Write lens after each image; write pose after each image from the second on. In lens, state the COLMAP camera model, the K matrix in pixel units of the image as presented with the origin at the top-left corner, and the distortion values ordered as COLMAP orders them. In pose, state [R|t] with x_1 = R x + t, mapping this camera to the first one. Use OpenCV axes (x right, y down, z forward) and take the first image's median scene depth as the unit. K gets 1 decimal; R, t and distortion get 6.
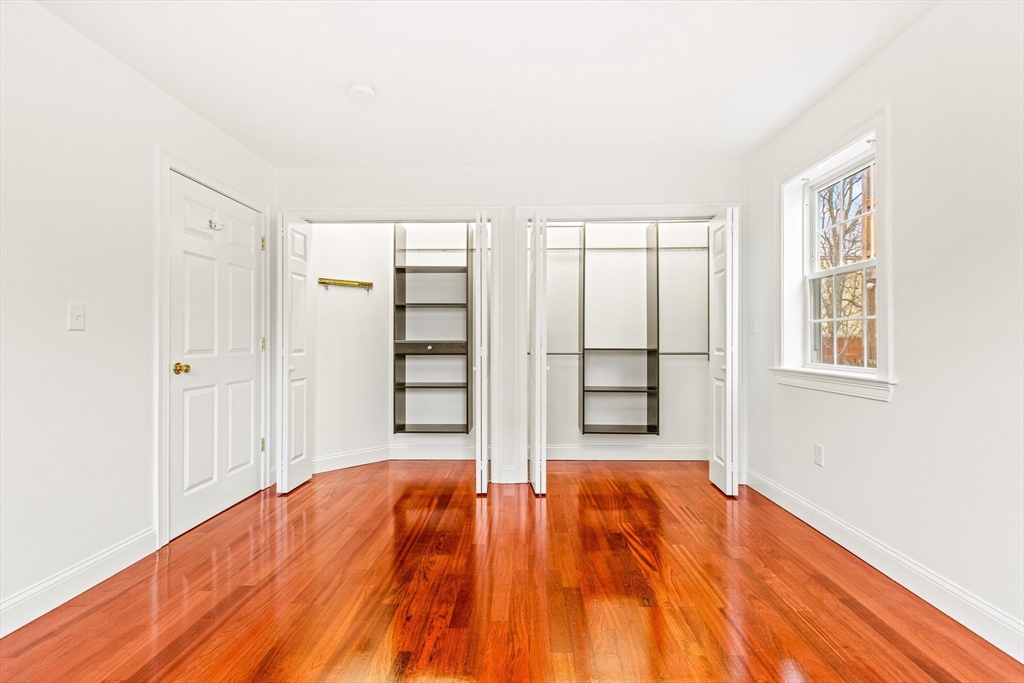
lens RADIAL K [[481.1, 0, 514.8], [0, 481.1, 340.9], [0, 0, 1]] dist [0.016083, -0.000432]
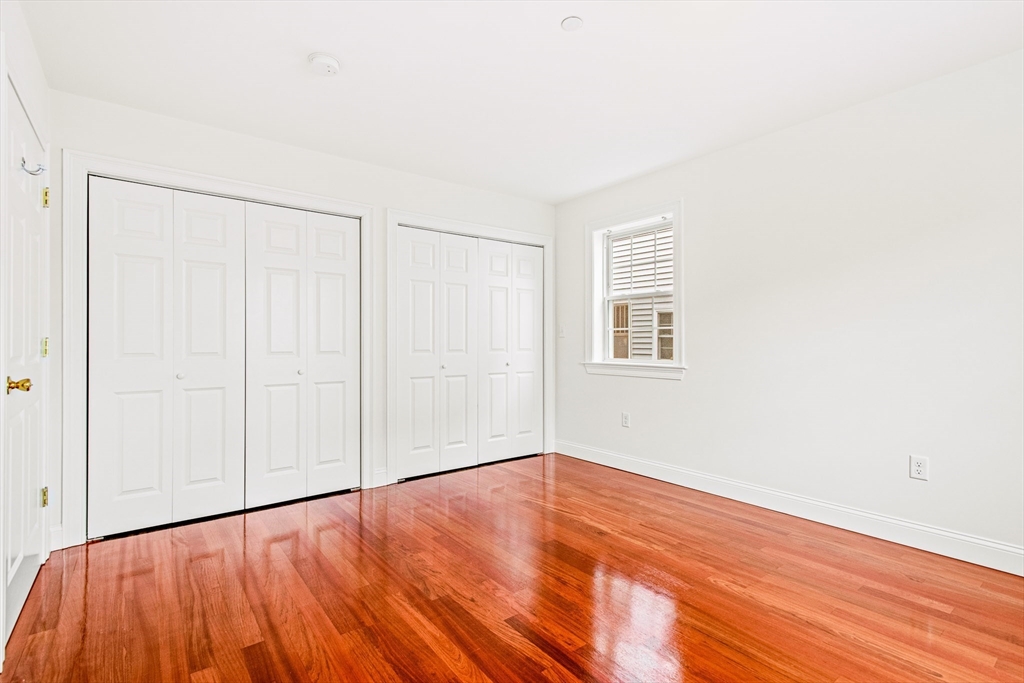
lens RADIAL K [[481.1, 0, 514.8], [0, 481.1, 340.9], [0, 0, 1]] dist [0.016083, -0.000432]
pose [[0.774502, 0.003001, 0.632565, -0.658282], [-0.000497, 0.999991, -0.004136, 0.000837], [-0.632572, 0.002890, 0.774496, 0.084902]]
